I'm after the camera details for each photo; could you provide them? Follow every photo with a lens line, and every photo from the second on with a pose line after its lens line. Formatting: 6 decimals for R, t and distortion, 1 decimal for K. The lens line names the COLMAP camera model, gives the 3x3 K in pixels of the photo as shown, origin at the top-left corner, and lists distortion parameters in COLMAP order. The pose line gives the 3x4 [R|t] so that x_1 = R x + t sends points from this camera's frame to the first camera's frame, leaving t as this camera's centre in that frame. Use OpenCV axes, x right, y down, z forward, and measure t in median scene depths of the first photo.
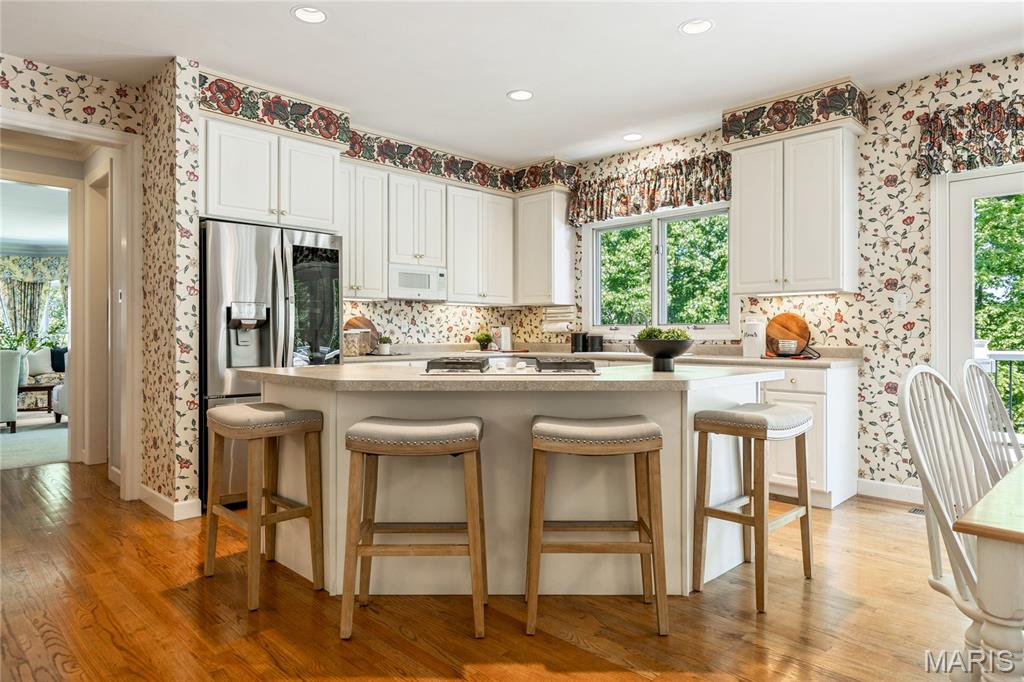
lens RADIAL K [[625.6, 0, 515.0], [0, 625.6, 333.5], [0, 0, 1]] dist [-0.000033, 0.002624]
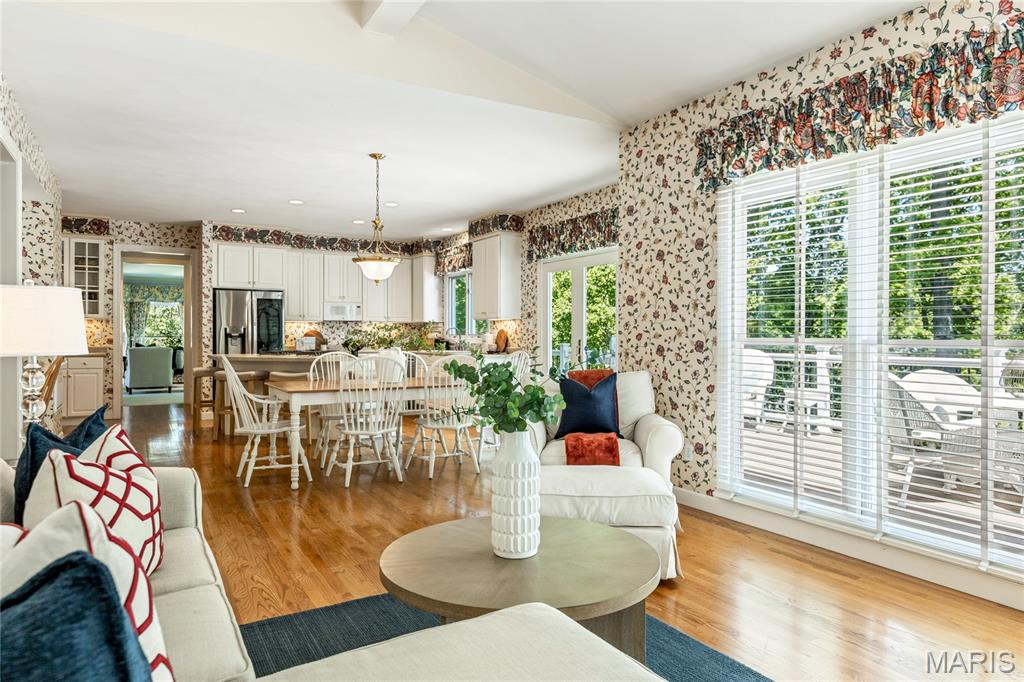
lens RADIAL K [[642.4, 0, 512.7], [0, 642.4, 336.7], [0, 0, 1]] dist [0.001691, -0.000722]
pose [[0.967271, 0.003200, -0.253725, 1.051892], [-0.002505, 0.999992, 0.003064, -0.019330], [0.253733, -0.002329, 0.967271, -0.906859]]
